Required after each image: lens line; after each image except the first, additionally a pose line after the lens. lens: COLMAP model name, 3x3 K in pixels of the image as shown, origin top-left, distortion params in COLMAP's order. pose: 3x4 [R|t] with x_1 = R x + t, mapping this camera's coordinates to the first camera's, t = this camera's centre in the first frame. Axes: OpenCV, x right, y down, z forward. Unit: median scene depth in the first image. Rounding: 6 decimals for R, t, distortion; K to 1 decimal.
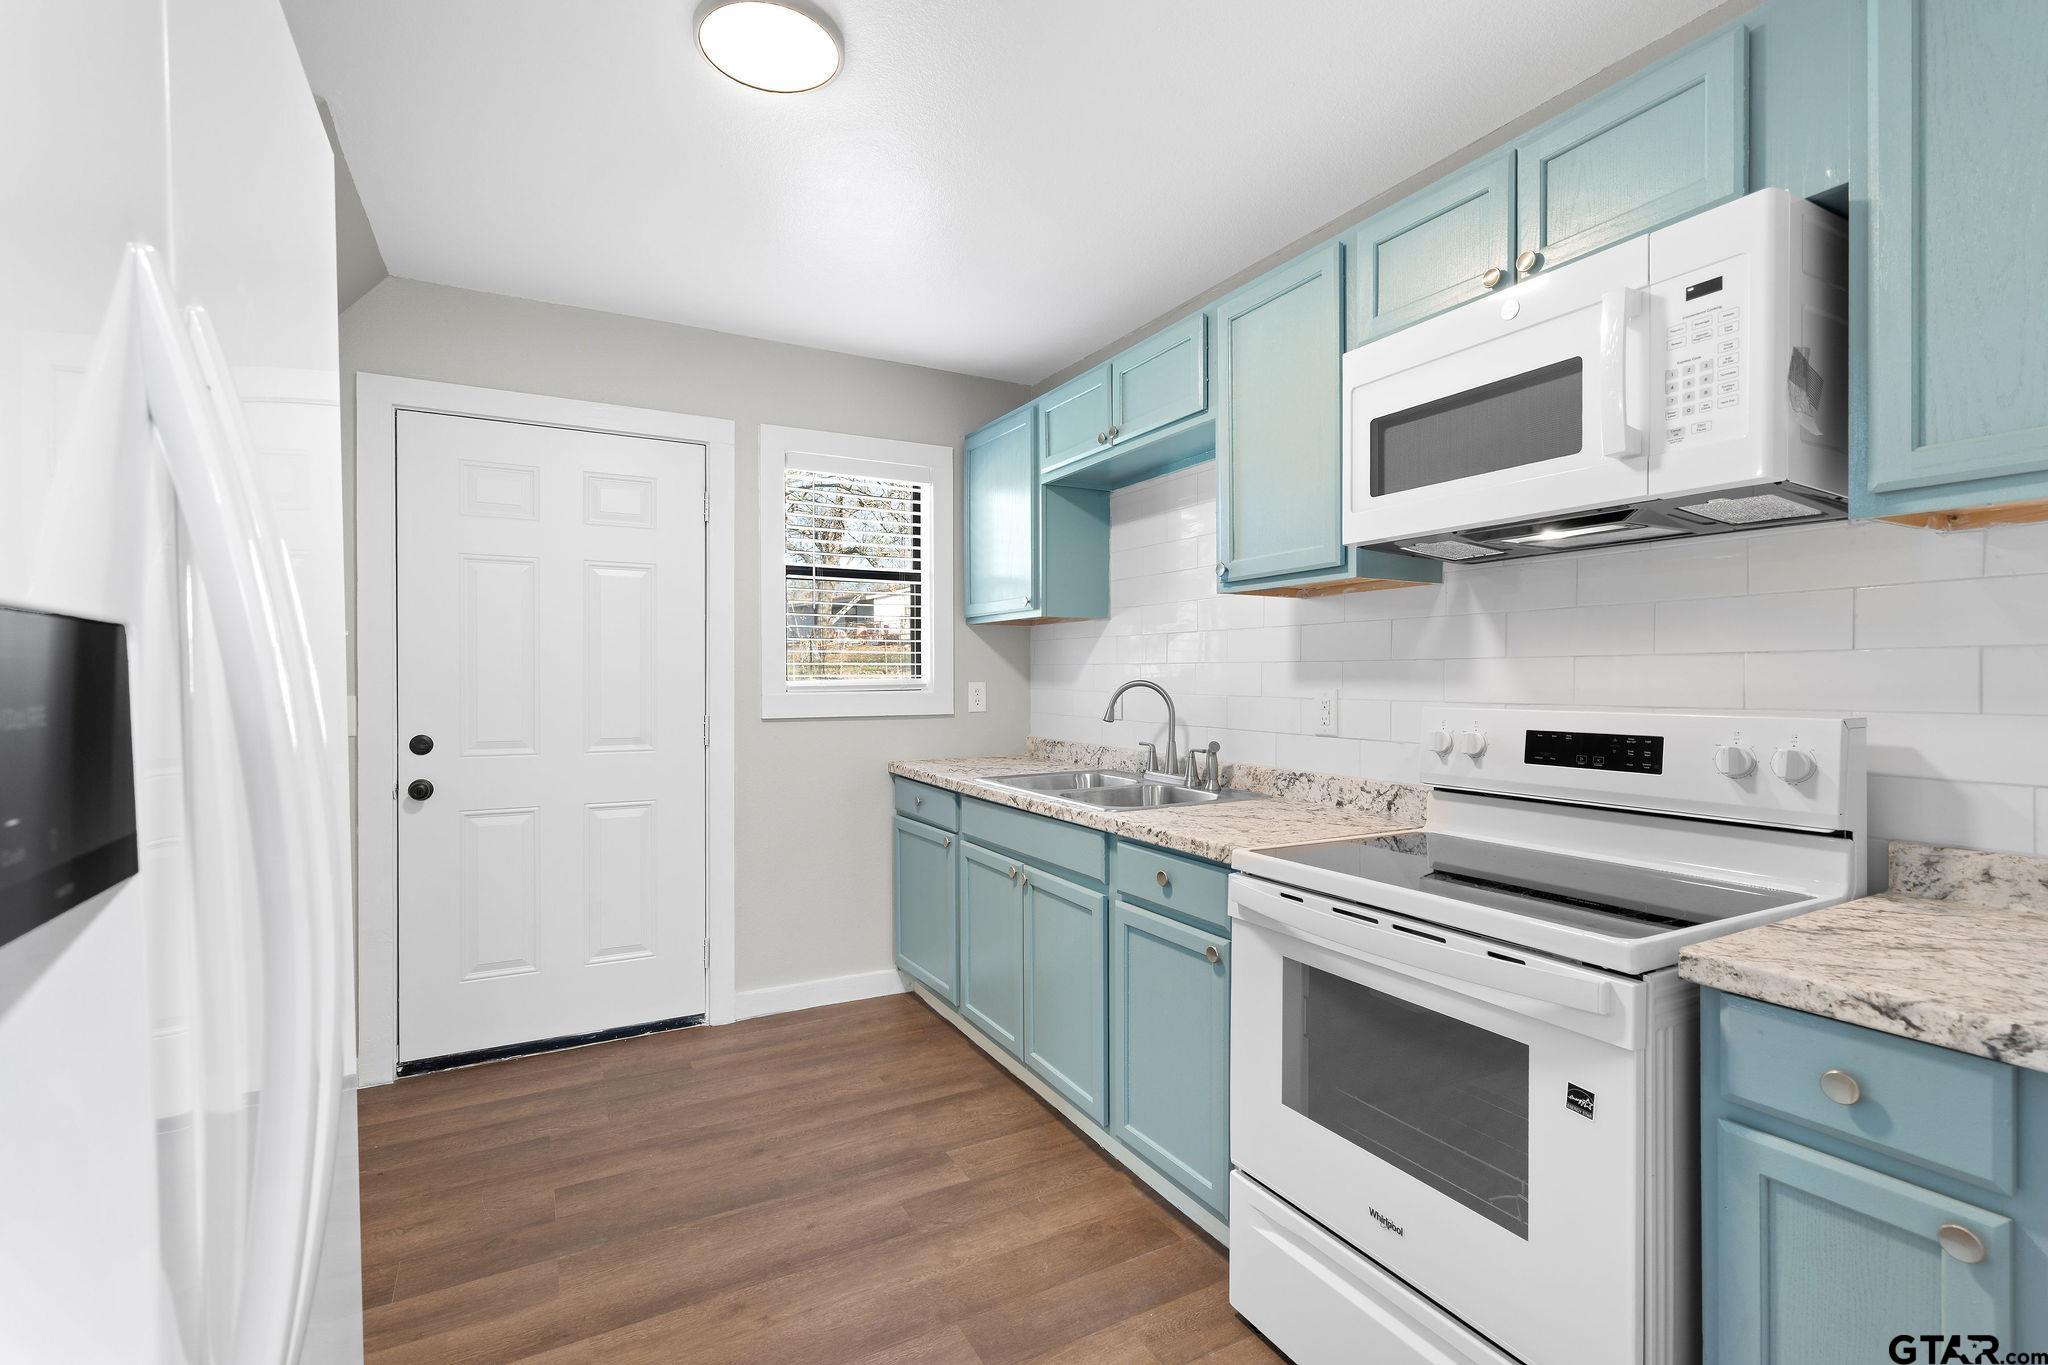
lens RADIAL K [[944.5, 0, 1024.0], [0, 944.5, 682.5], [0, 0, 1]] dist [-0.002048, -0.000056]
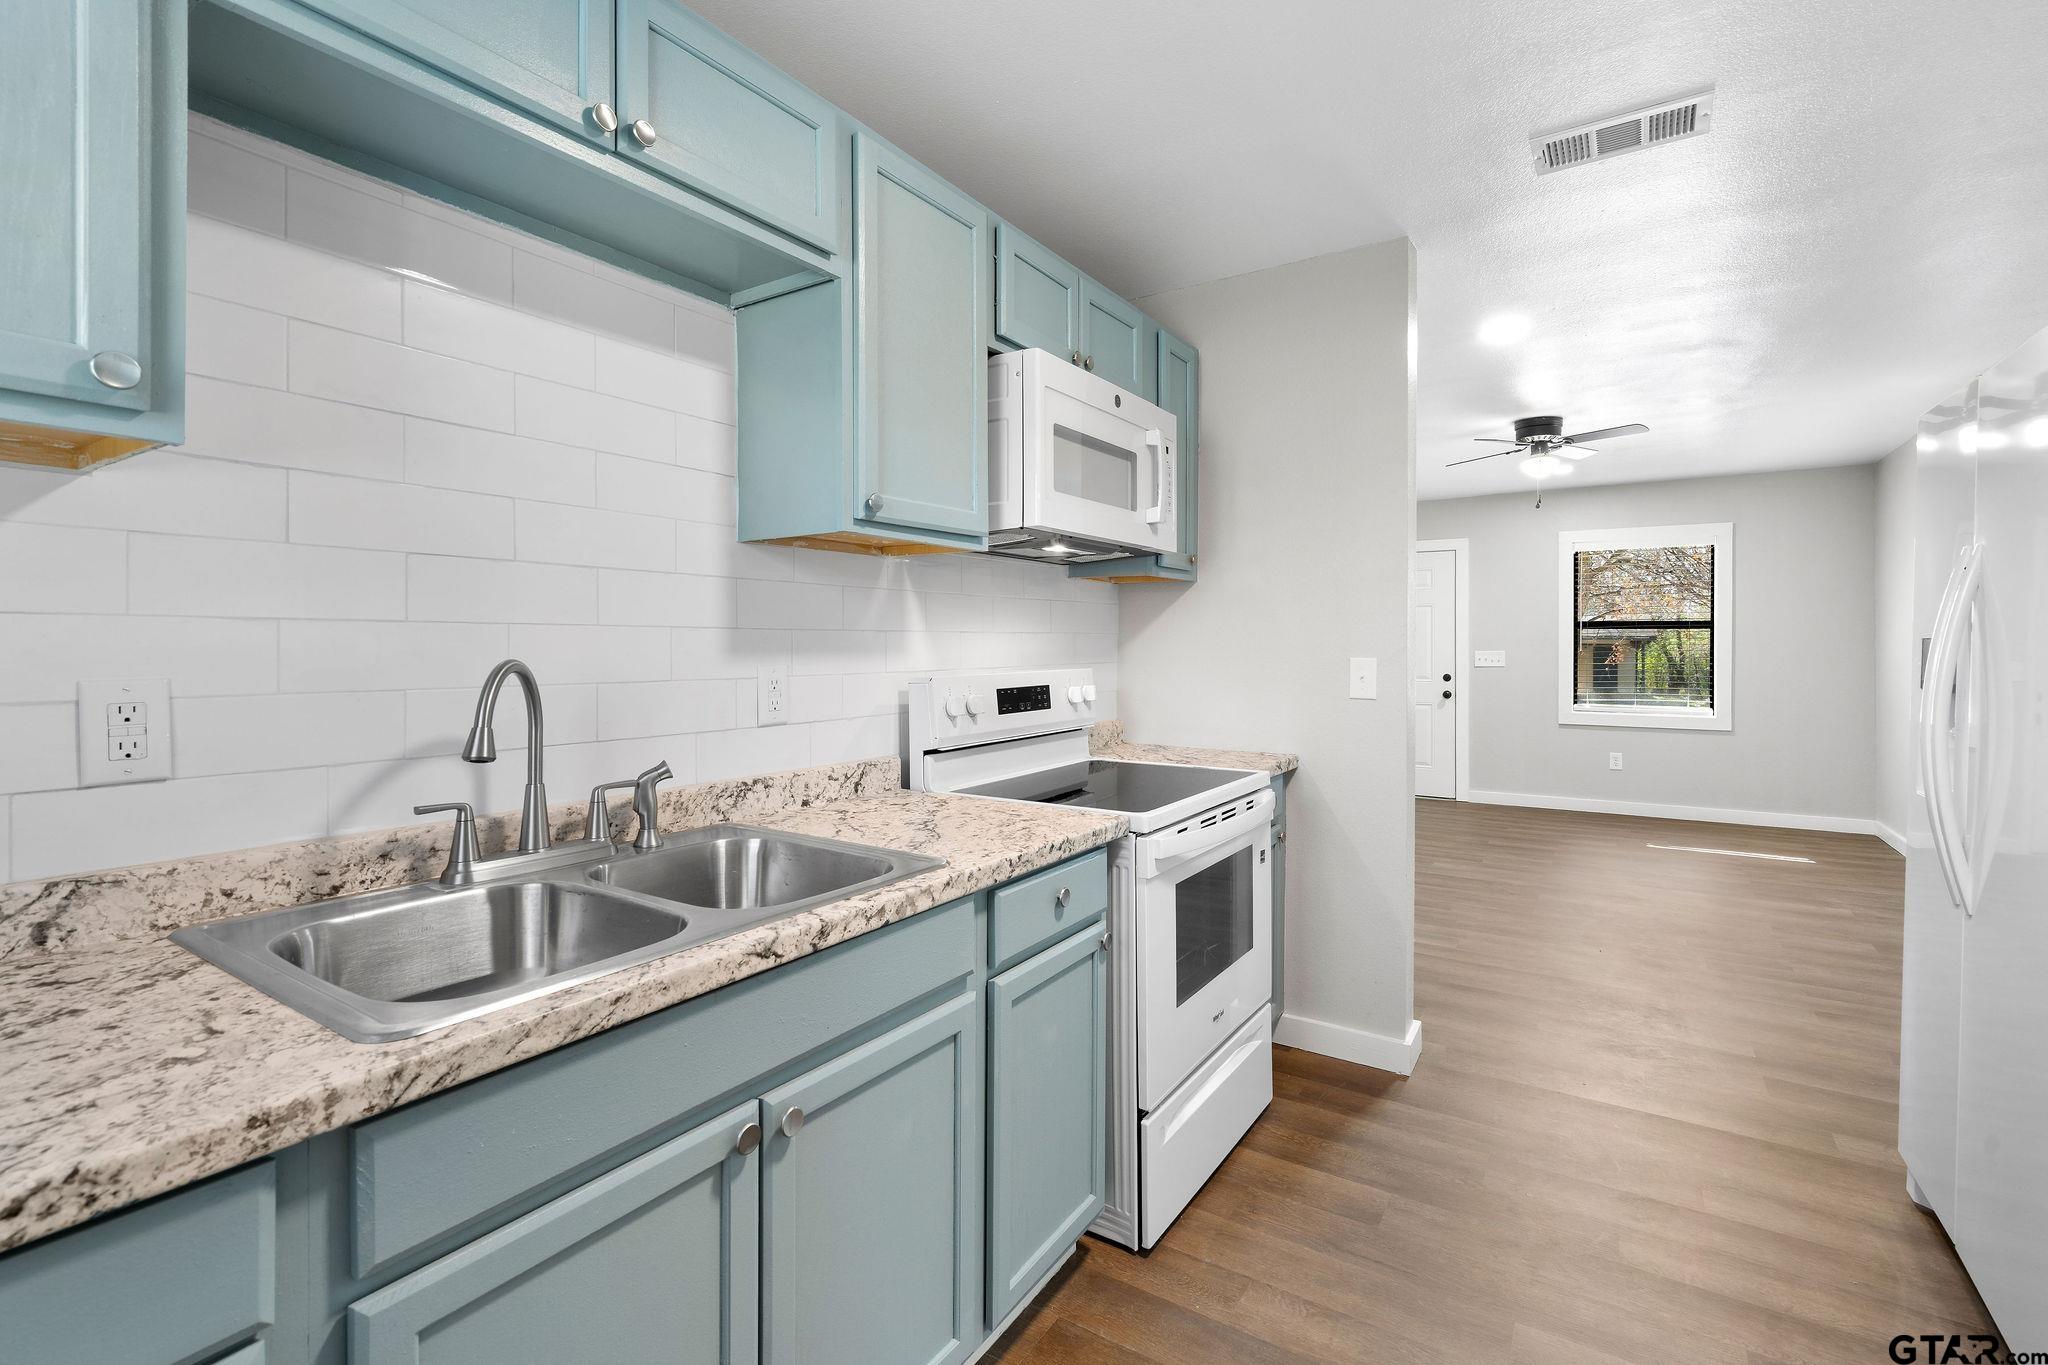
lens RADIAL K [[915.1, 0, 1025.8], [0, 915.1, 638.2], [0, 0, 1]] dist [-0.001902, 0.000317]
pose [[-0.468684, 0.003166, 0.883360, -0.493054], [0.004480, 0.999989, -0.001207, -0.015348], [-0.883355, 0.003392, -0.468693, 1.277141]]
